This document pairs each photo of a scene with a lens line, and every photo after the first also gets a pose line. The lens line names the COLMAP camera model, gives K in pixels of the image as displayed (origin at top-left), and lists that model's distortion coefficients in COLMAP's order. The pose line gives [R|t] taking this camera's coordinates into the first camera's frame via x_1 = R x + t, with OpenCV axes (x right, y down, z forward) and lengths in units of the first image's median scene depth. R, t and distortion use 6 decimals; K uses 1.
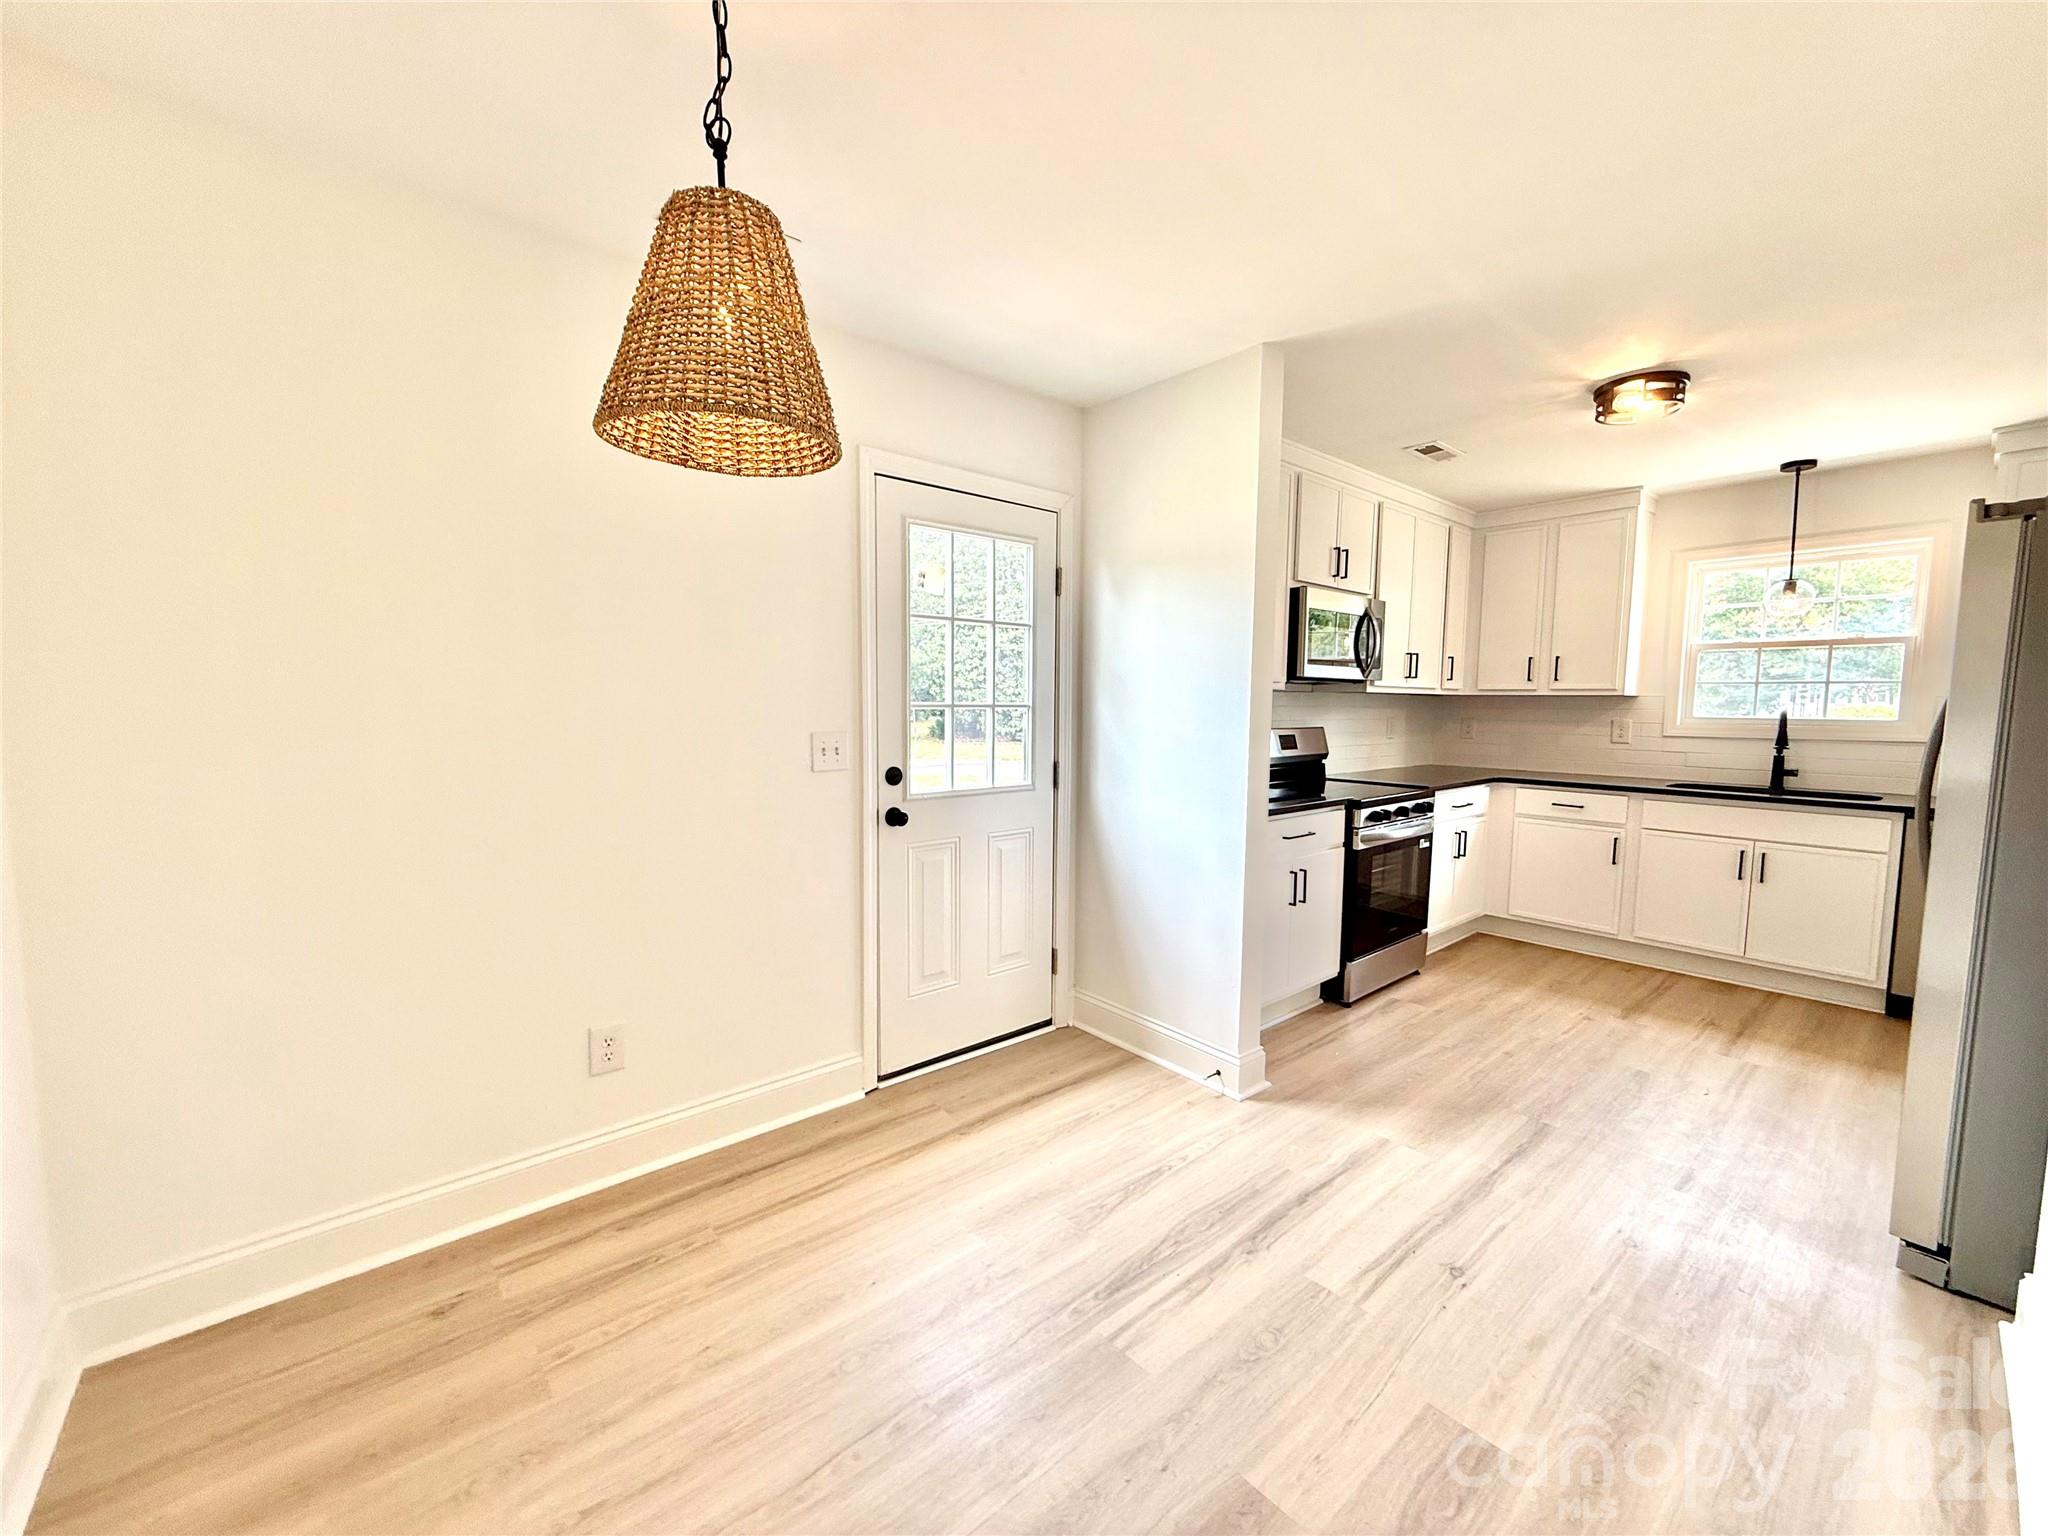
lens RADIAL K [[814.9, 0, 1018.2], [0, 814.9, 769.8], [0, 0, 1]] dist [-0.001604, 0.000242]
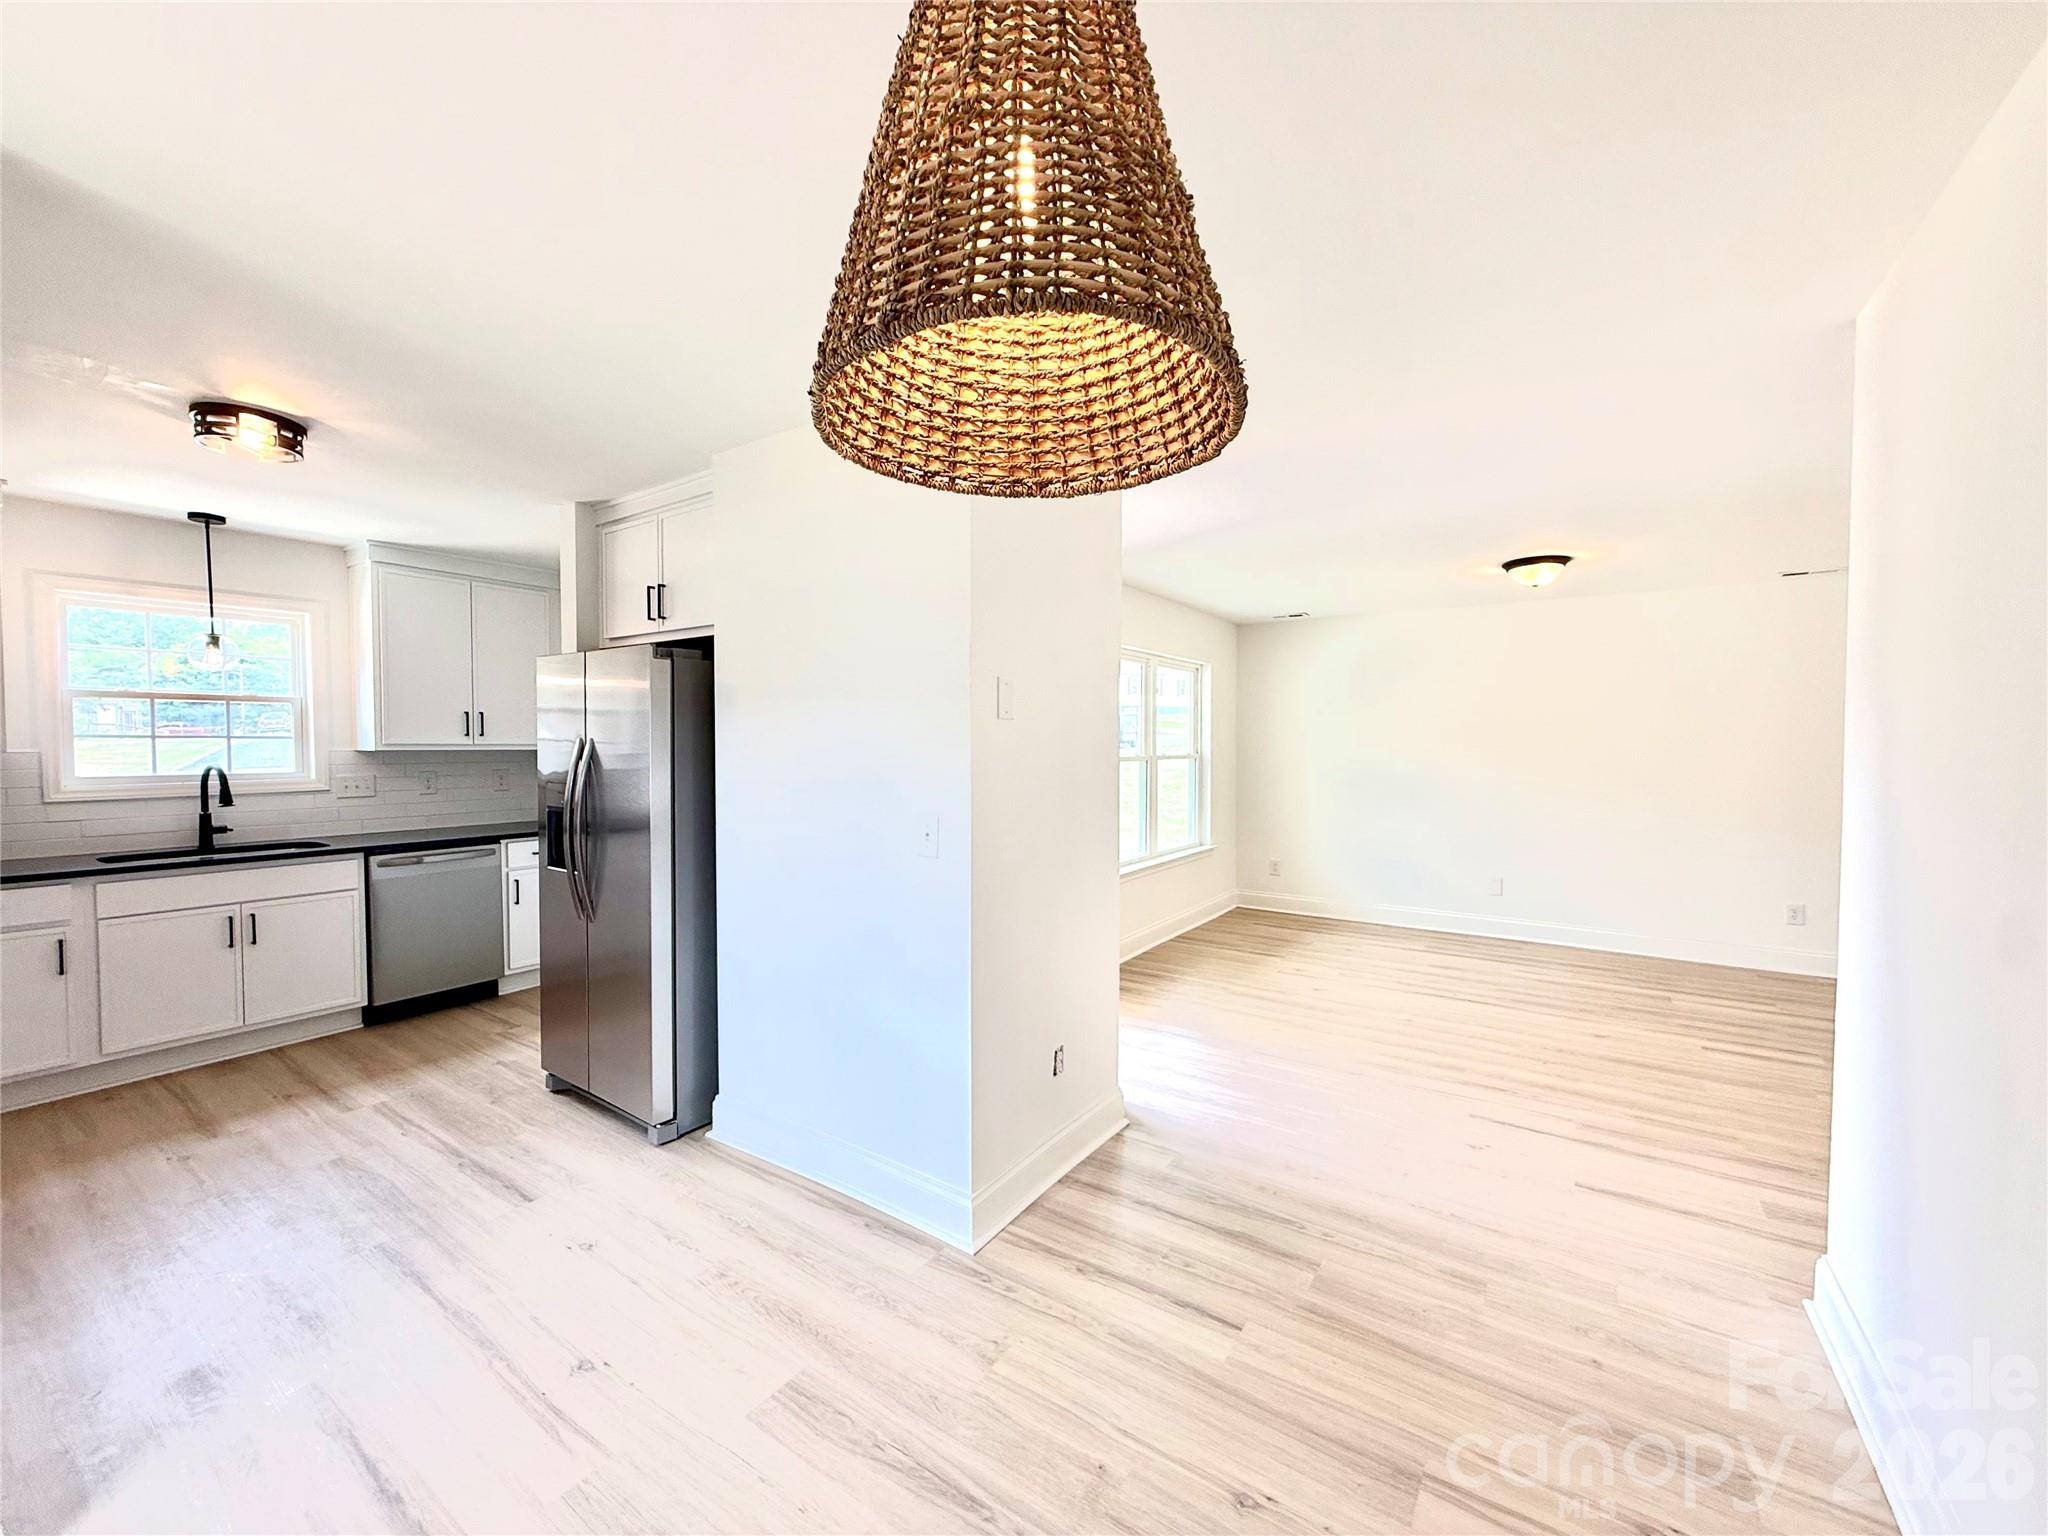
lens RADIAL K [[814.9, 0, 1014.4], [0, 814.9, 765.5], [0, 0, 1]] dist [-0.001604, 0.000242]
pose [[-0.260941, -0.036144, 0.964678, -0.252205], [0.079059, 0.995142, 0.058670, -0.057758], [-0.962112, 0.091576, -0.256815, 0.342701]]
